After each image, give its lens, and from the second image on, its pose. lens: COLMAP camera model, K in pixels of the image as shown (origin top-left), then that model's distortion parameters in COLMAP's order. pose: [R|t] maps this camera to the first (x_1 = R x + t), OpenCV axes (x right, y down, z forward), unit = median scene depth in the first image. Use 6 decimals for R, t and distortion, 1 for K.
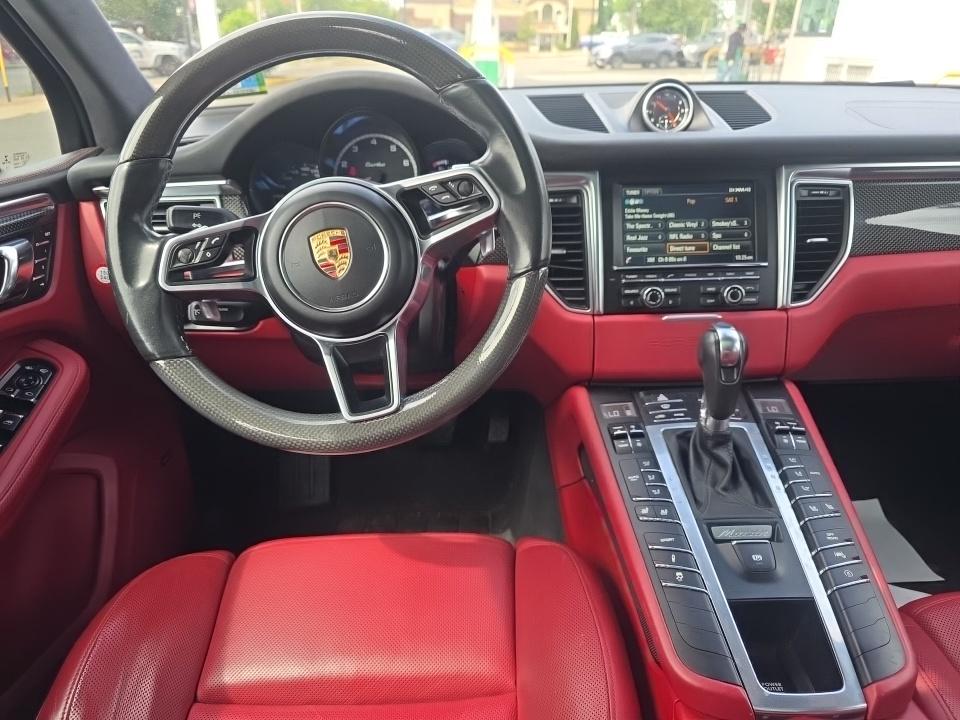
lens RADIAL K [[660.7, 0, 479.3], [0, 660.7, 360.7], [0, 0, 1]] dist [0.022964, -0.025663]
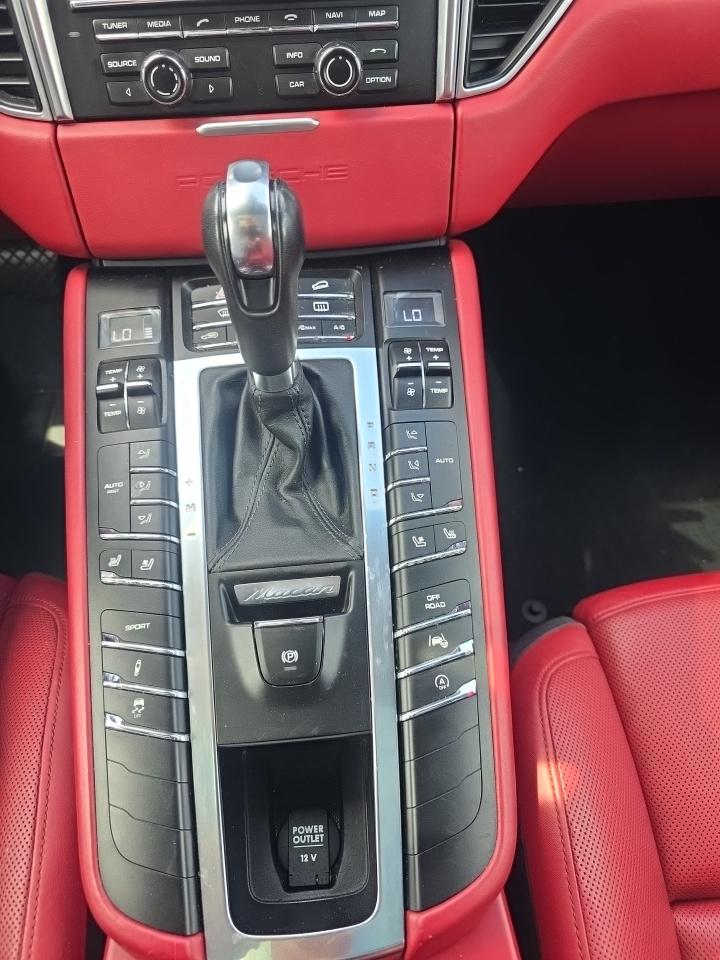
lens RADIAL K [[660.7, 0, 355.1], [0, 660.7, 475.3], [0, 0, 1]] dist [0.022964, -0.025663]
pose [[0.995592, -0.062820, 0.069650, 0.341994], [0.021430, 0.875285, 0.483132, -0.074657], [-0.091314, -0.479509, 0.872773, 0.454841]]
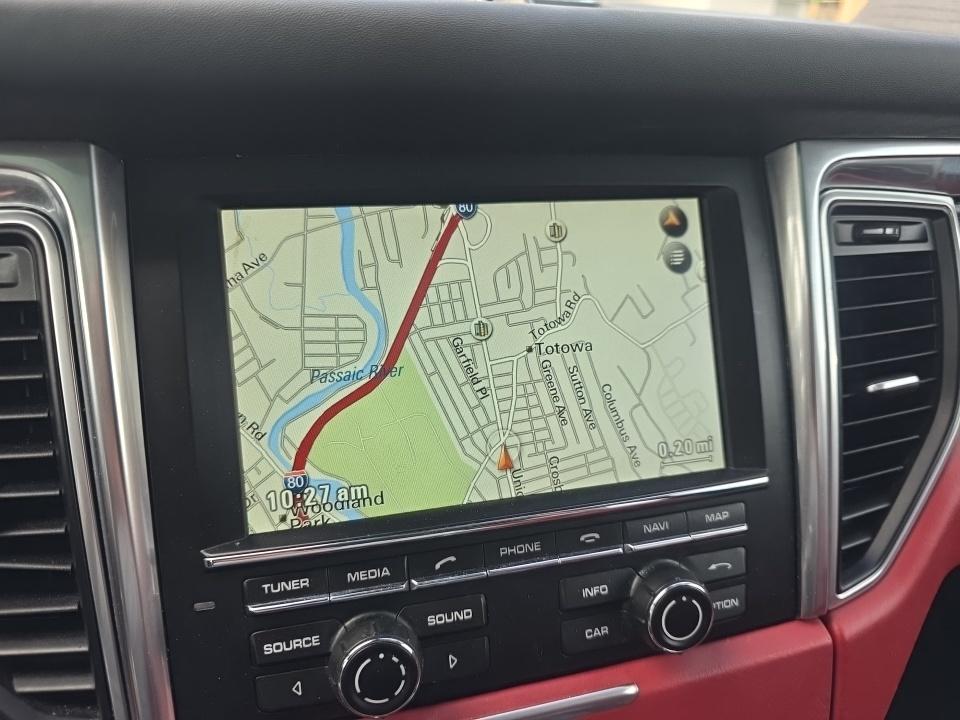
lens RADIAL K [[660.7, 0, 476.8], [0, 660.7, 369.0], [0, 0, 1]] dist [0.022964, -0.025663]
pose [[0.962301, -0.064363, 0.264262, 0.239075], [0.075012, 0.996719, -0.030393, -0.193429], [-0.261439, 0.049070, 0.963972, 0.750694]]
